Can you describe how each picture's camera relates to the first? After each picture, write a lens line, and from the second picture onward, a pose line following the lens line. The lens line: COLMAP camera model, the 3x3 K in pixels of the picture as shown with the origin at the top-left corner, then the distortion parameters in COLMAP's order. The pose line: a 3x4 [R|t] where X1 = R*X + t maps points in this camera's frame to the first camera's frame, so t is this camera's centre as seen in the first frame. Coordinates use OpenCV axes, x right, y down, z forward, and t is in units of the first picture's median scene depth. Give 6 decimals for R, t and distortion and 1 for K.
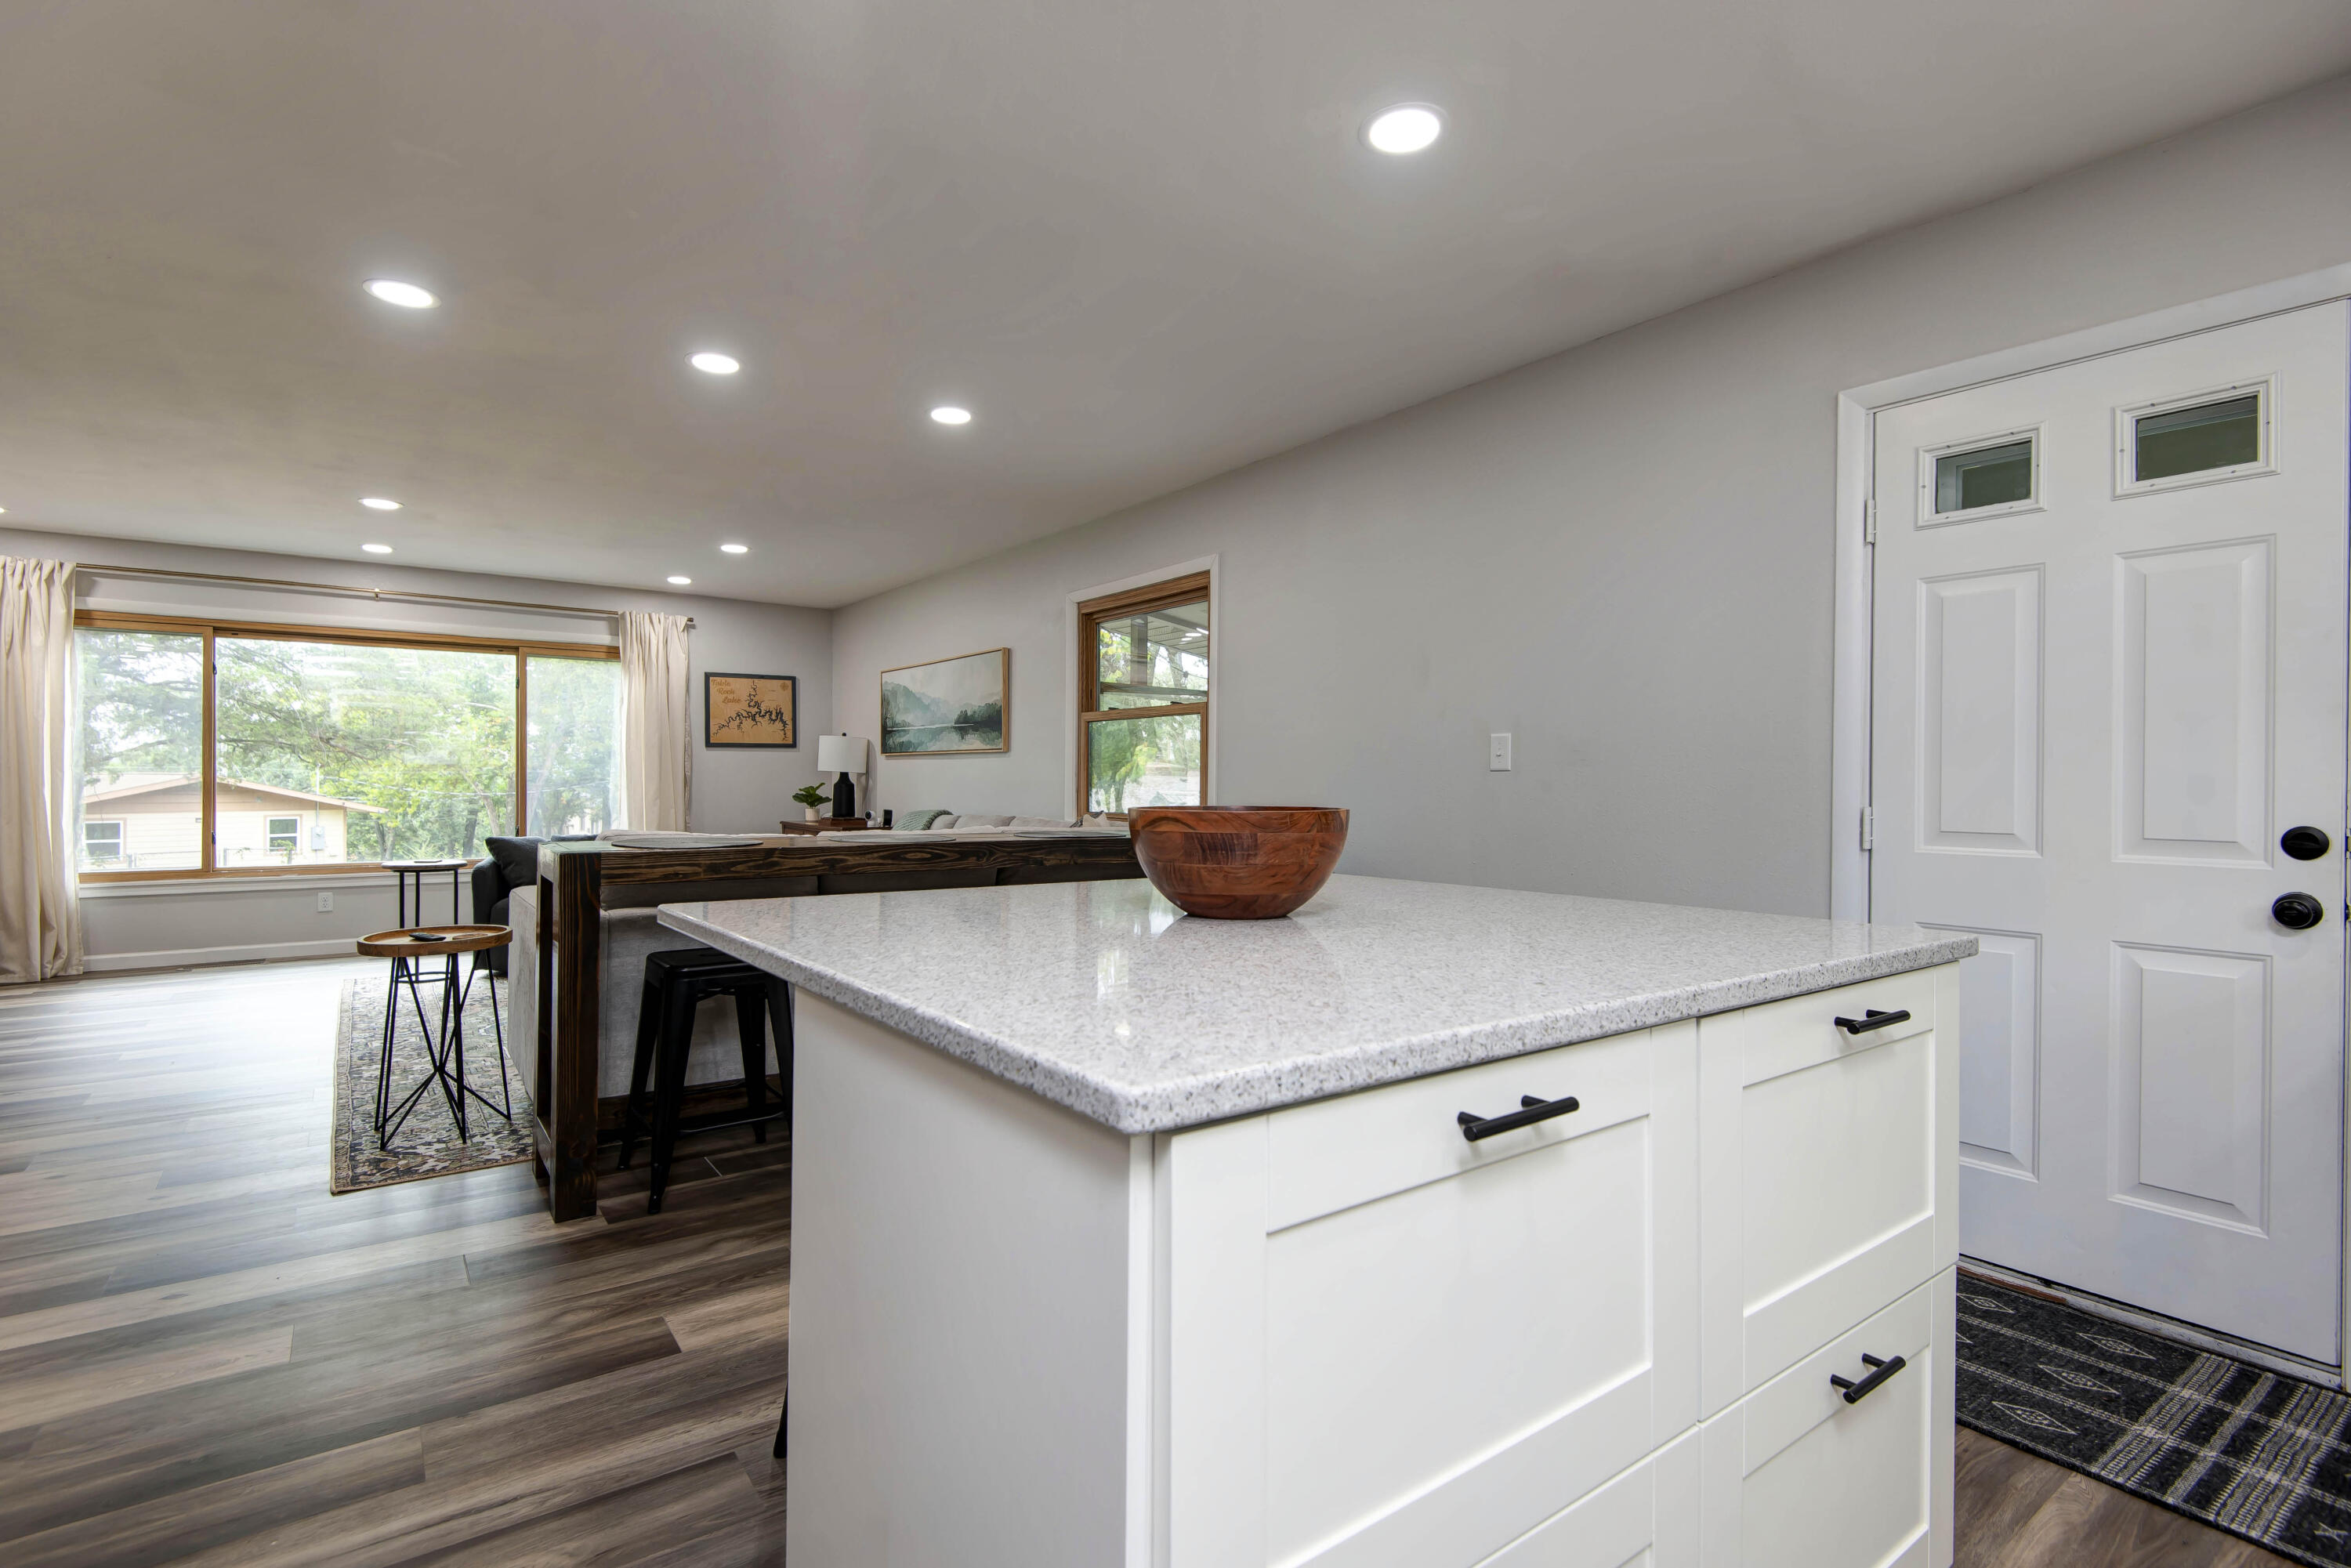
lens RADIAL K [[1087.2, 0, 1172.1], [0, 1087.2, 785.1], [0, 0, 1]] dist [0.009632, -0.001205]
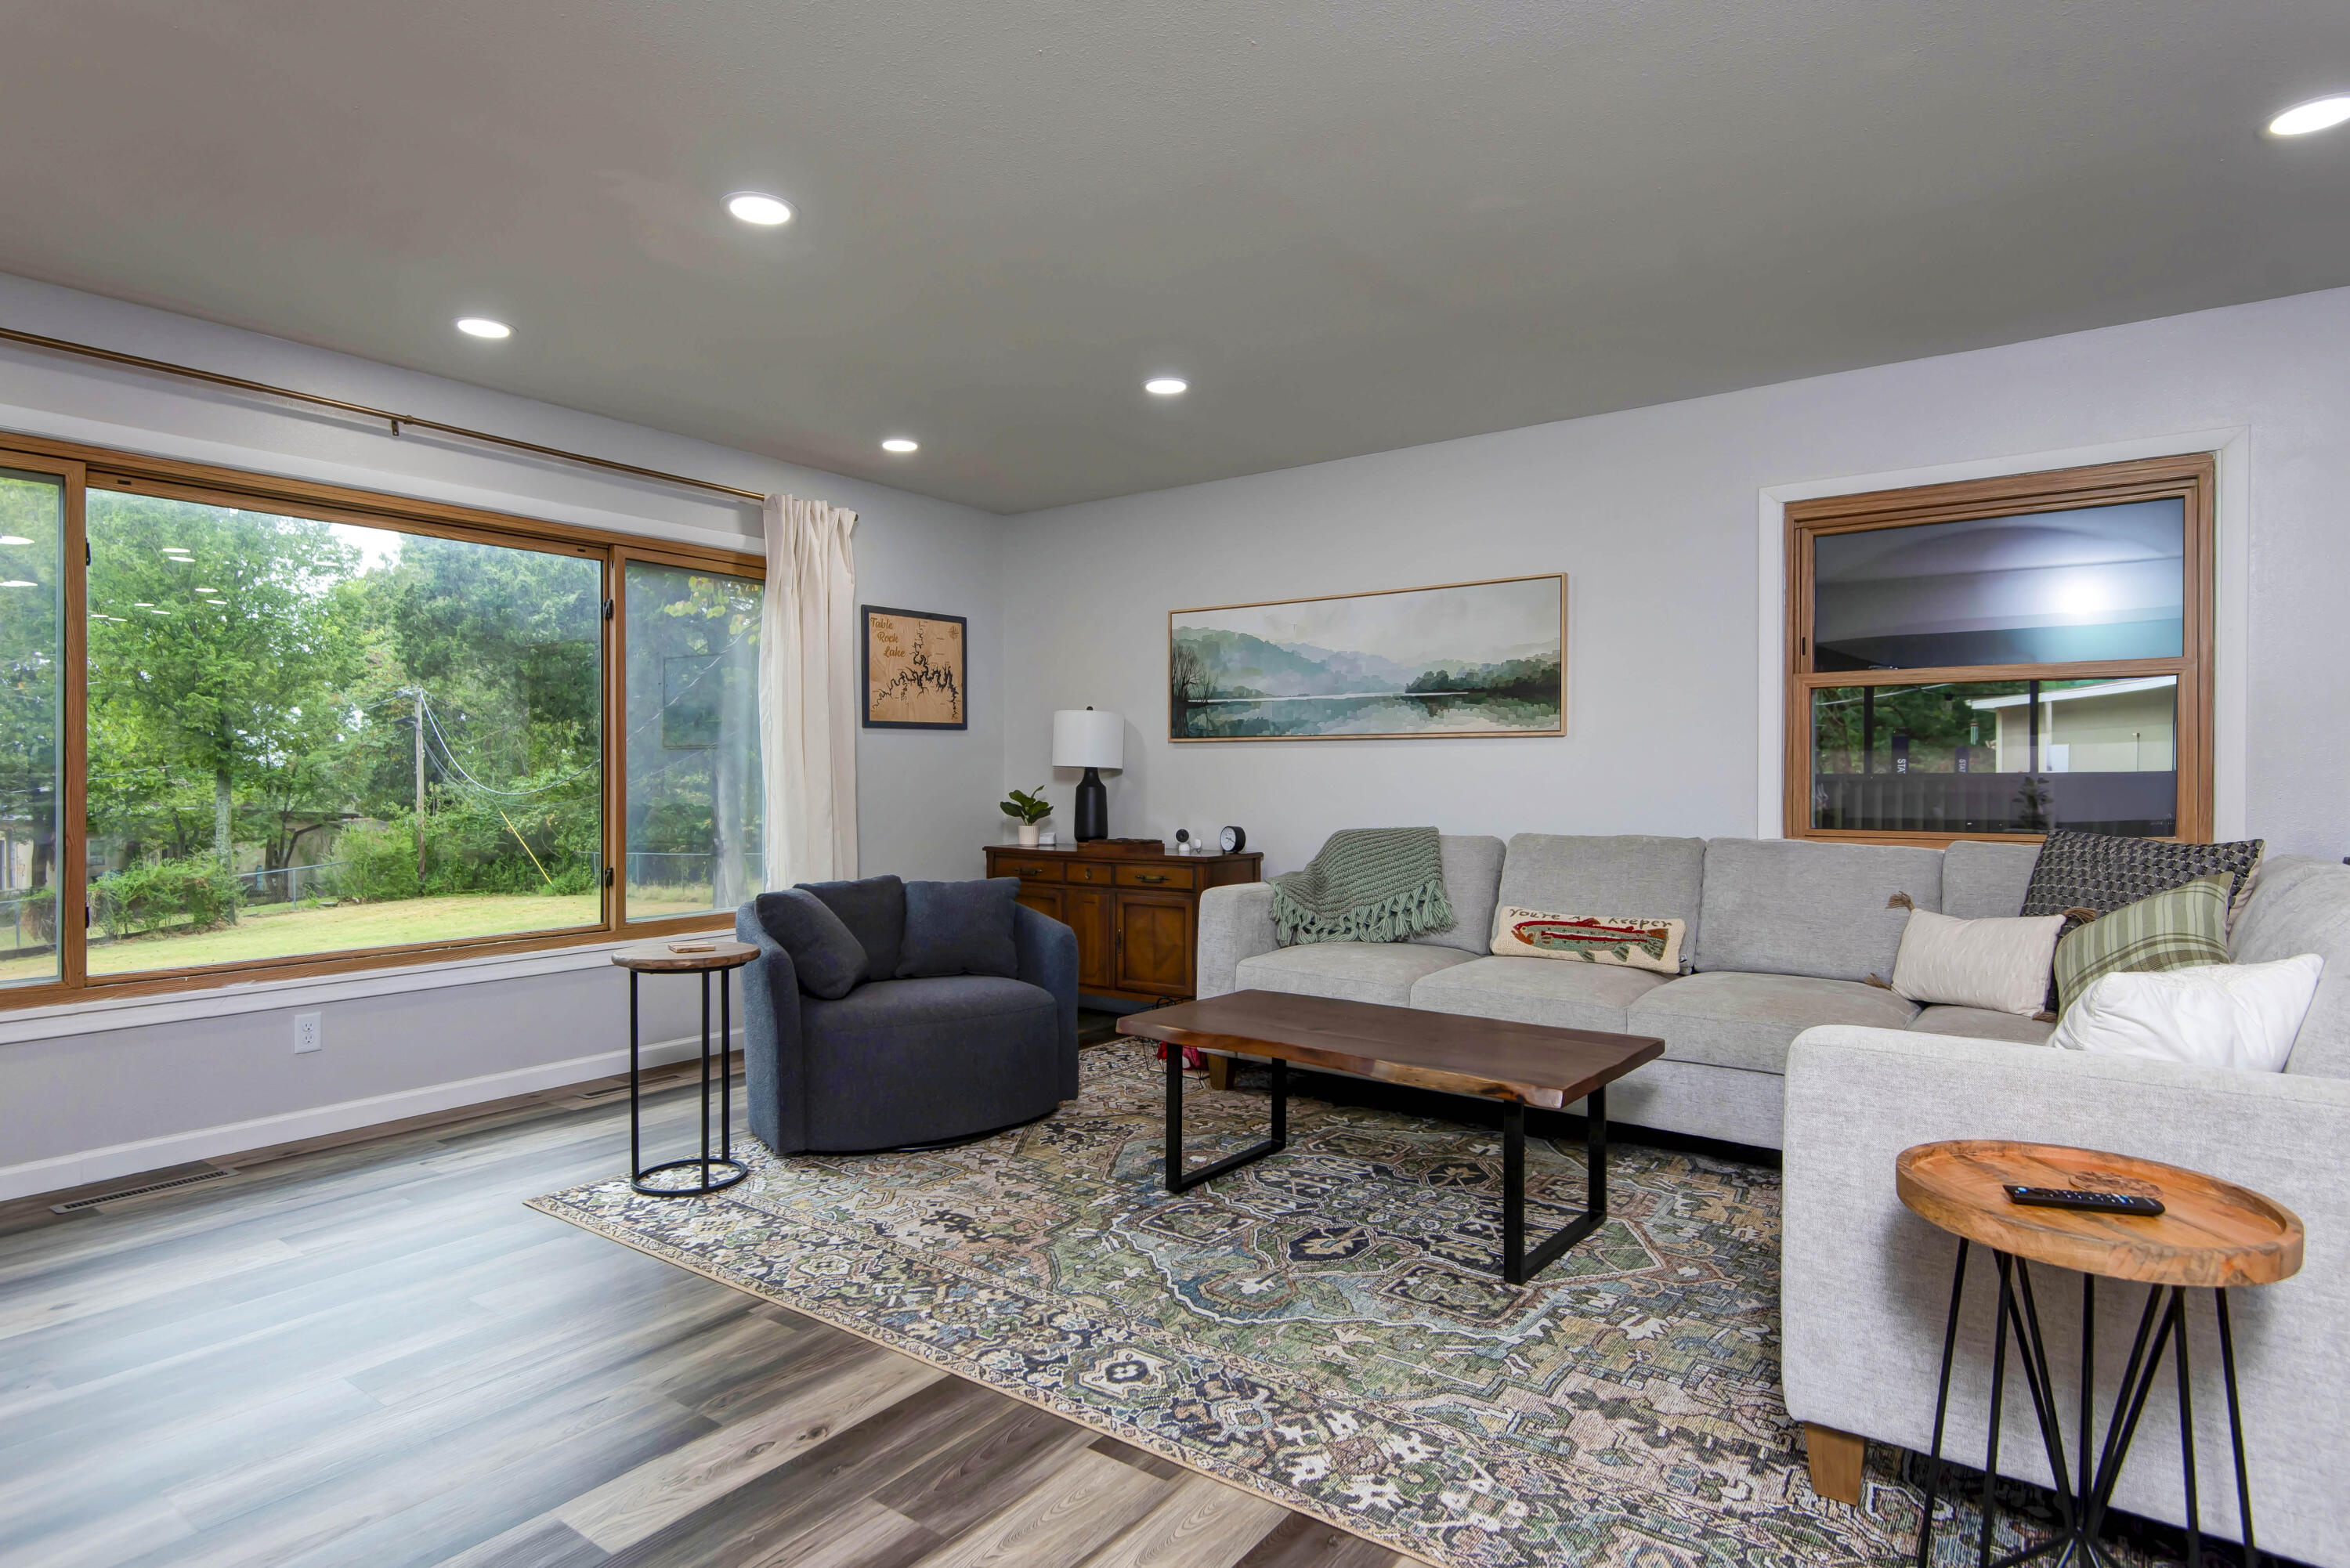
lens RADIAL K [[1278.8, 0, 1172.7], [0, 1278.8, 786.3], [0, 0, 1]] dist [0.004715, 0.000852]
pose [[0.949639, -0.010123, 0.313183, -0.512428], [0.008659, 0.999944, 0.006064, -0.005230], [-0.313227, -0.003047, 0.949674, 0.279320]]
